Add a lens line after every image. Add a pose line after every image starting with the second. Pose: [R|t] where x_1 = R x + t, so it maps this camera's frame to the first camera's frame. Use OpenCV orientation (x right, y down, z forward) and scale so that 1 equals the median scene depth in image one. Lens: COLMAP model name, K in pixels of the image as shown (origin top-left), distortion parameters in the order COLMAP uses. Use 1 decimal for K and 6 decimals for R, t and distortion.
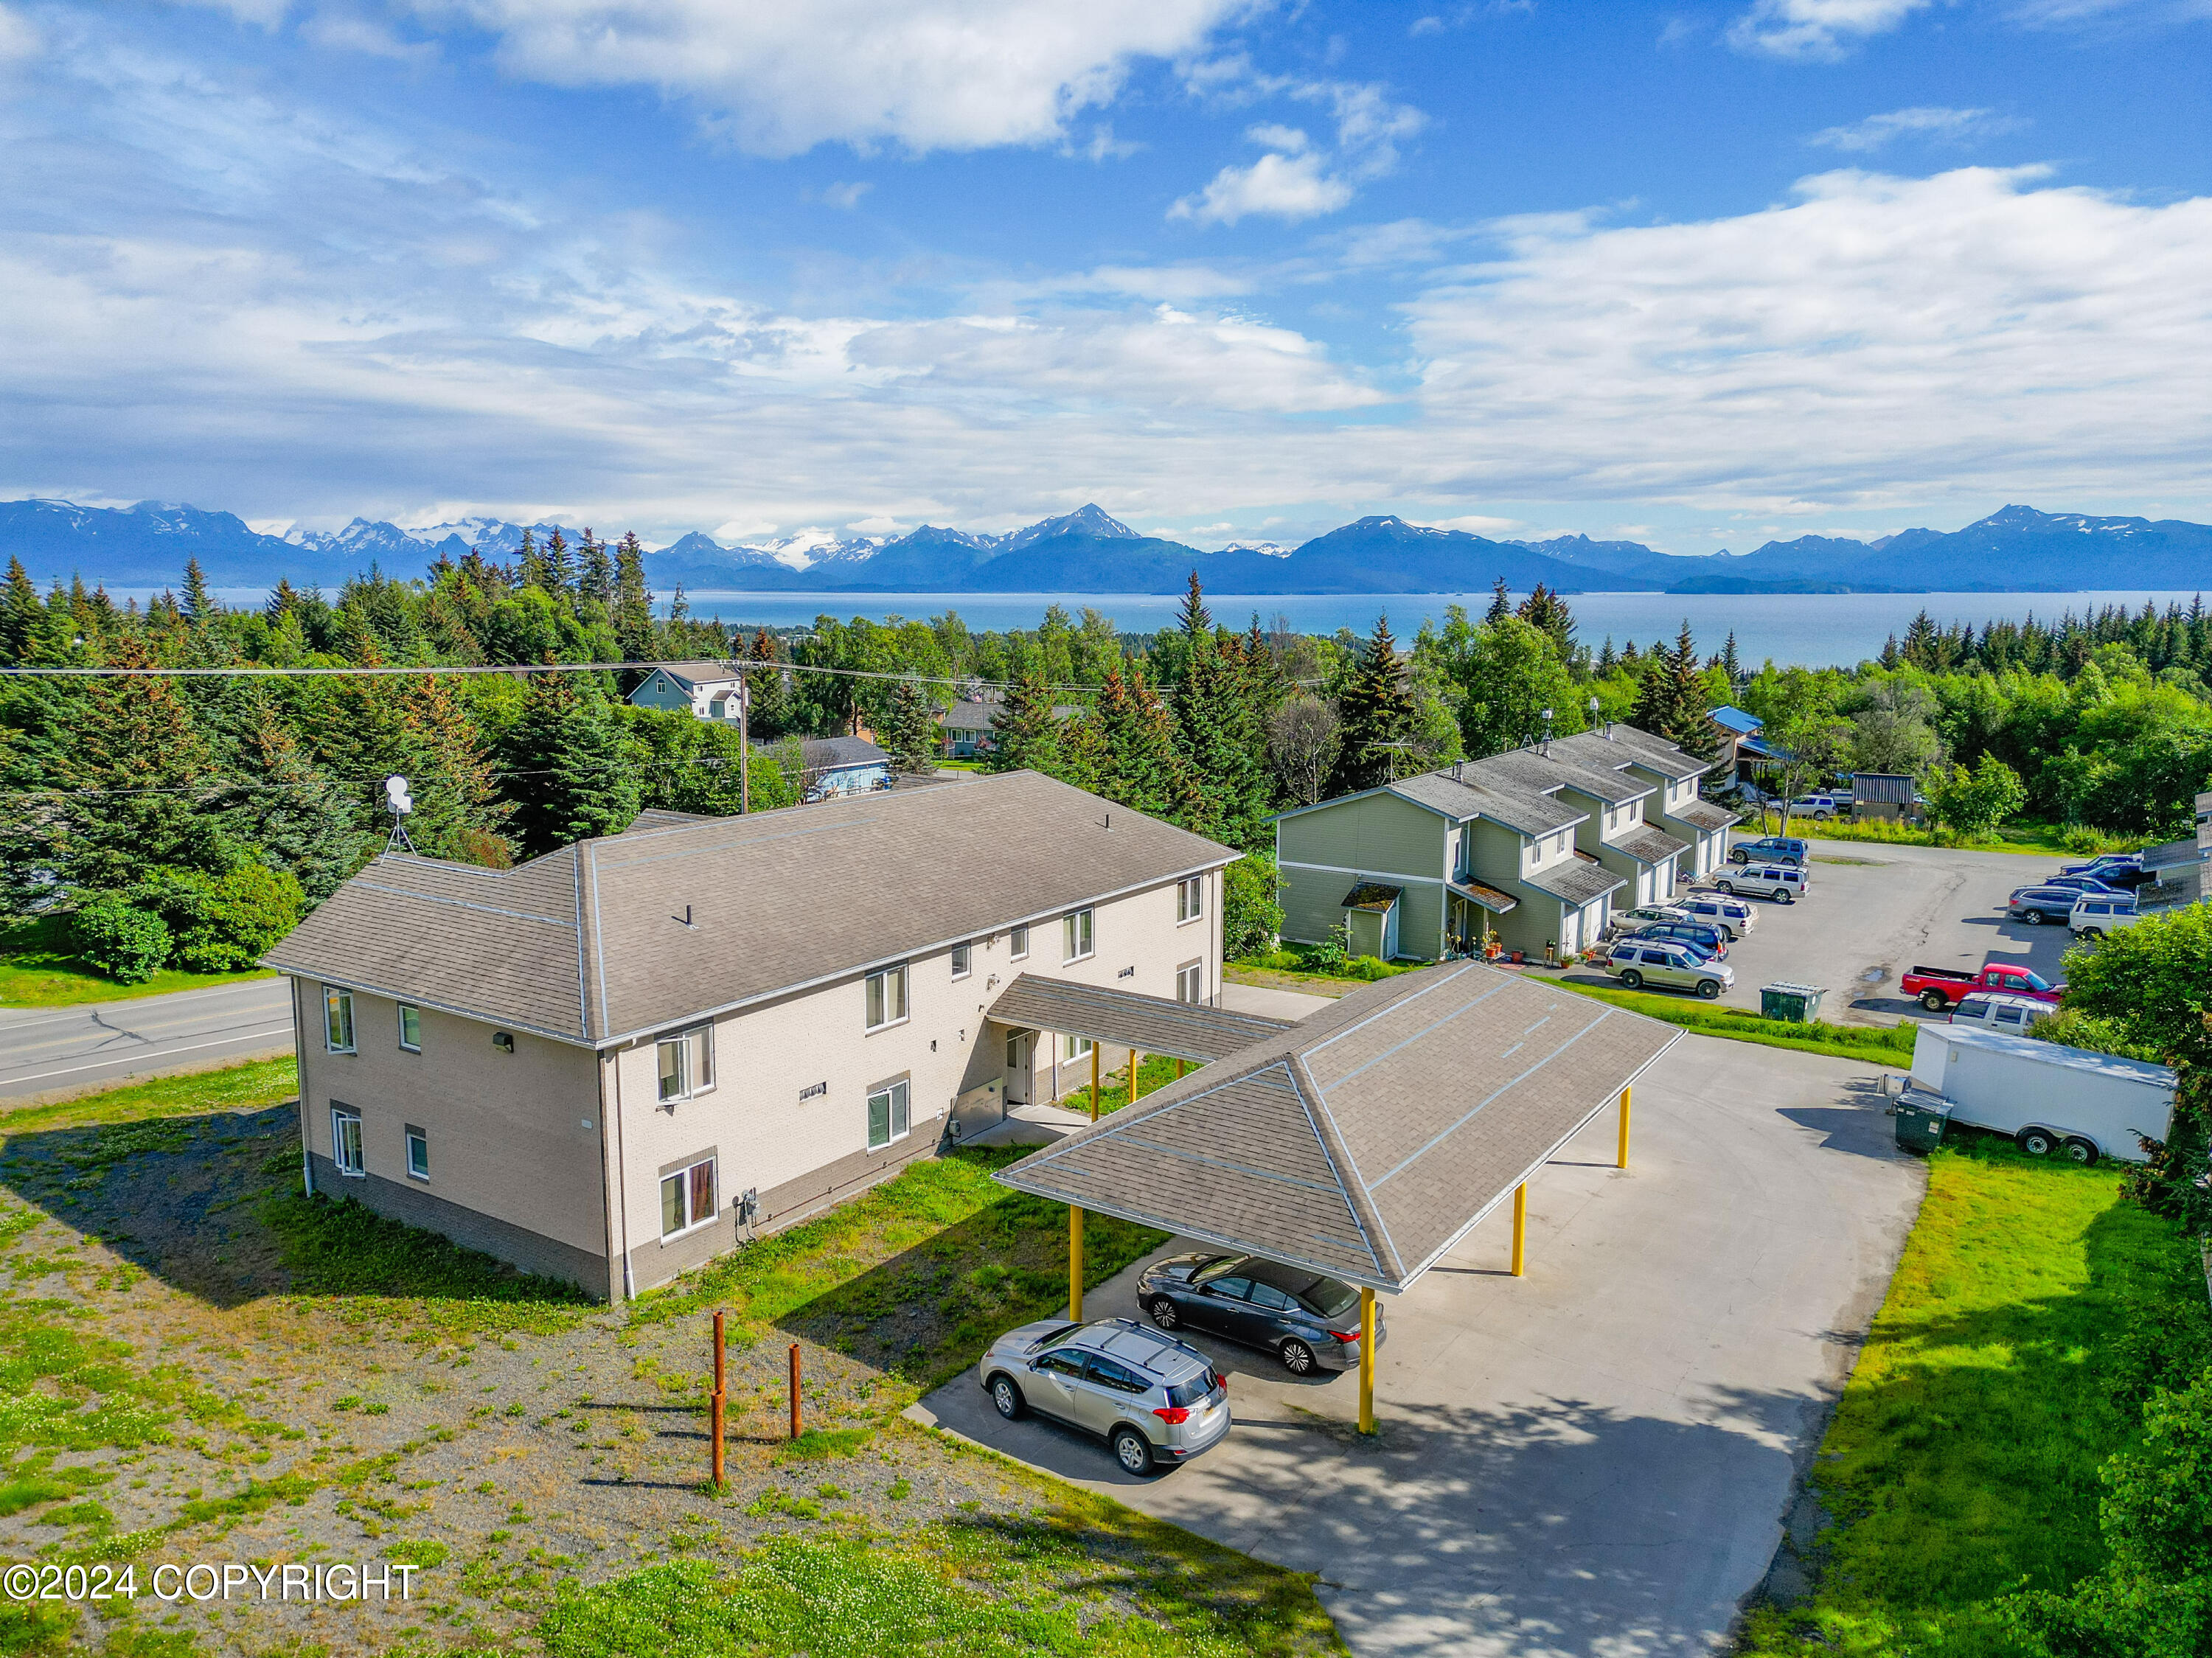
lens RADIAL K [[1543.6, 0, 1101.8], [0, 1543.6, 824.5], [0, 0, 1]] dist [0.090363, -0.093404]
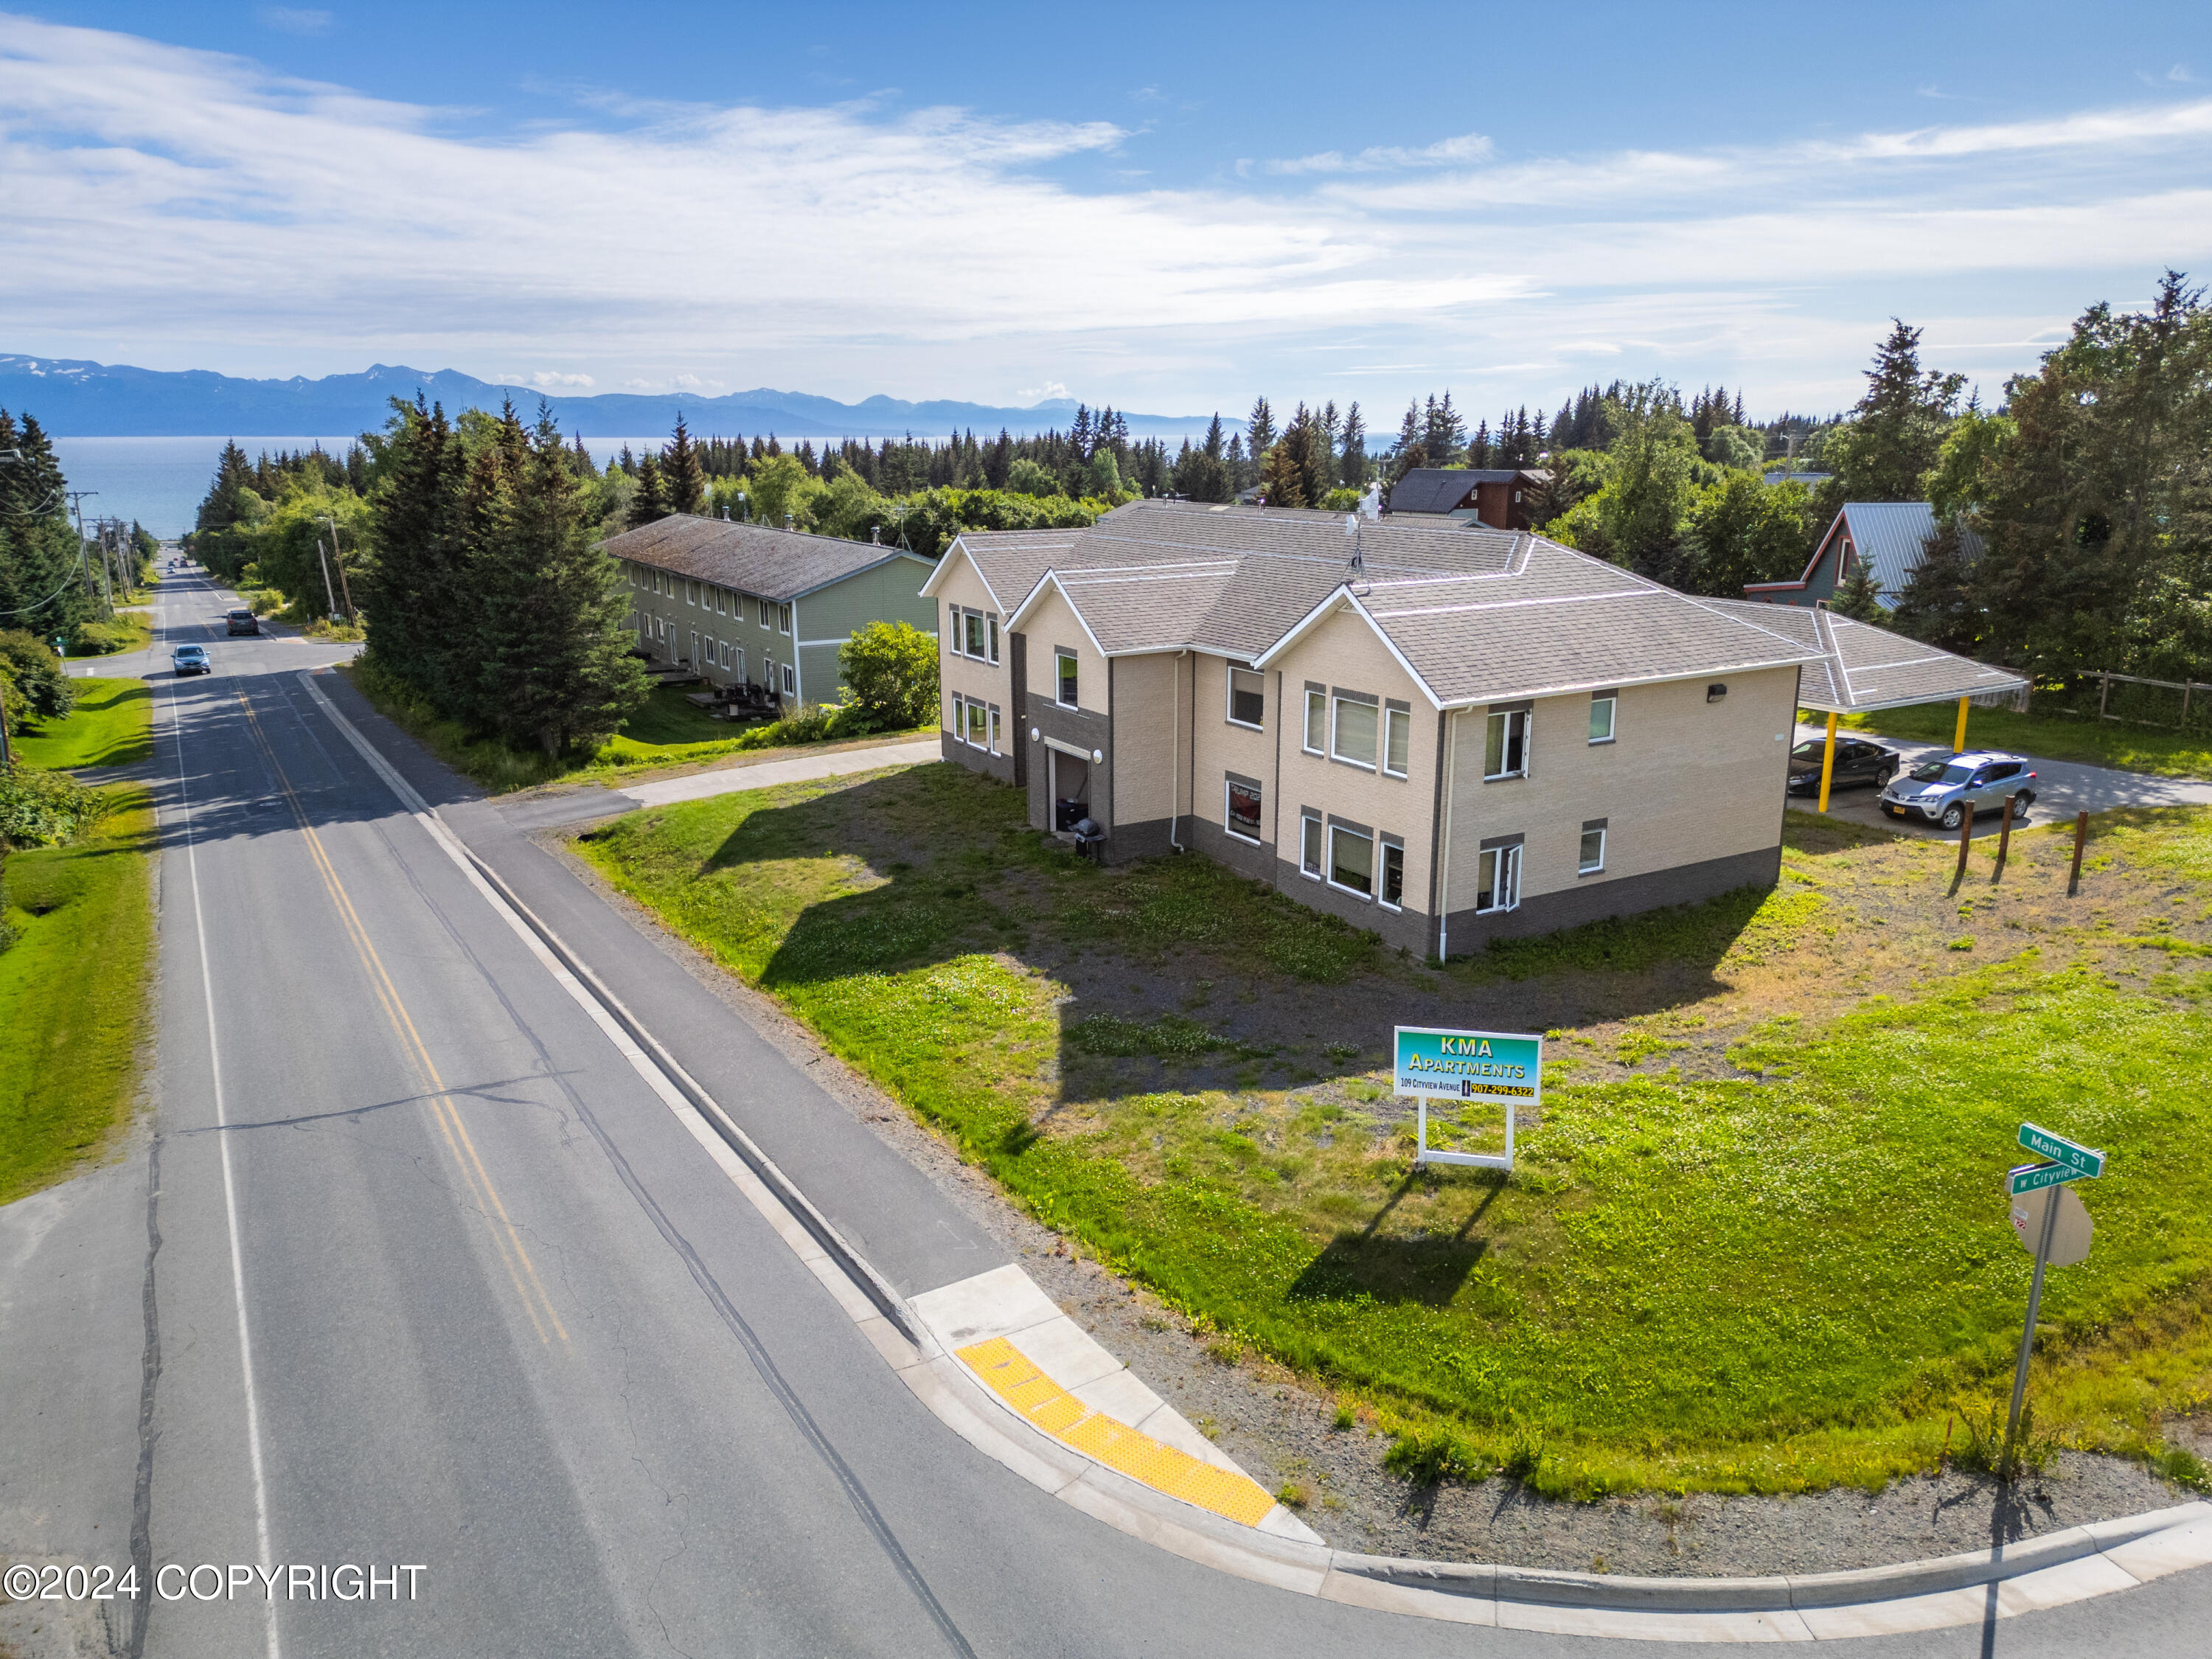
lens RADIAL K [[1540.7, 0, 1102.9], [0, 1540.7, 828.2], [0, 0, 1]] dist [0.095207, -0.089997]
pose [[0.429299, -0.230010, 0.873383, -1.196485], [0.145750, 0.971996, 0.184339, -0.025011], [-0.891325, 0.048159, 0.450801, 0.695089]]
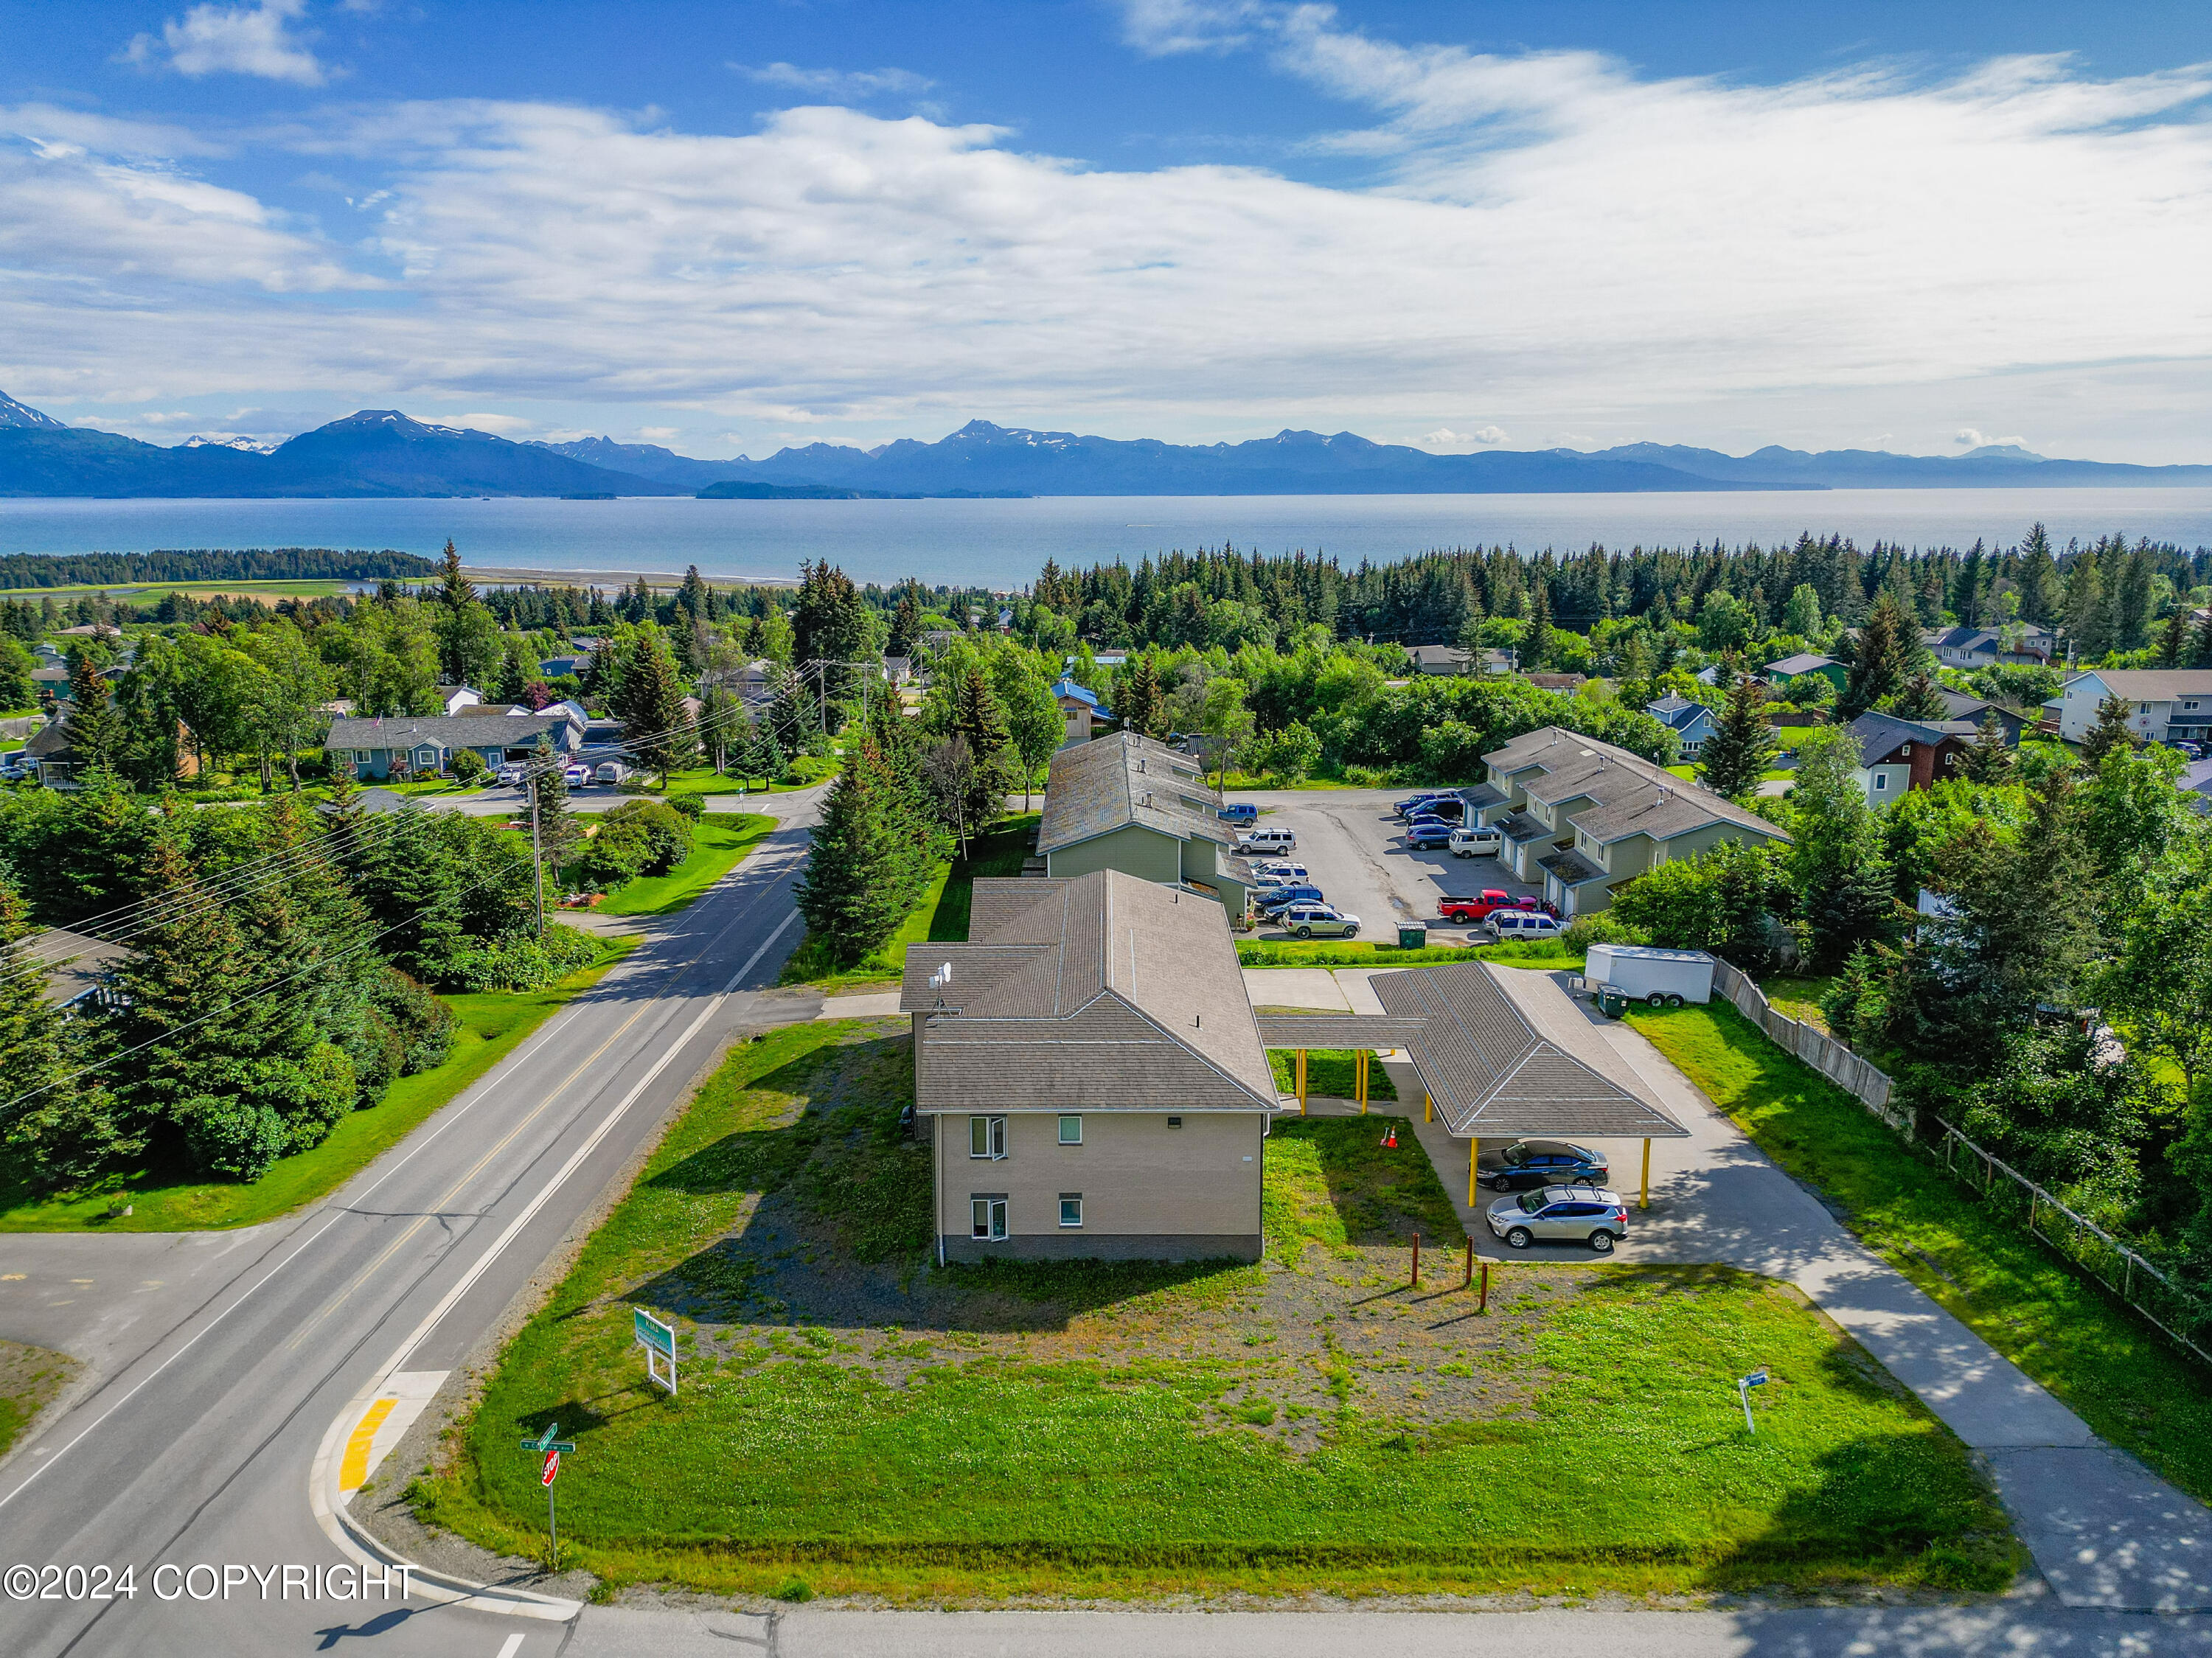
lens RADIAL K [[1543.6, 0, 1101.8], [0, 1543.6, 824.5], [0, 0, 1]] dist [0.090363, -0.093404]
pose [[0.828201, -0.123304, 0.546698, -0.991191], [0.090280, 0.992109, 0.086998, -0.240954], [-0.553112, -0.022696, 0.832798, -0.215493]]
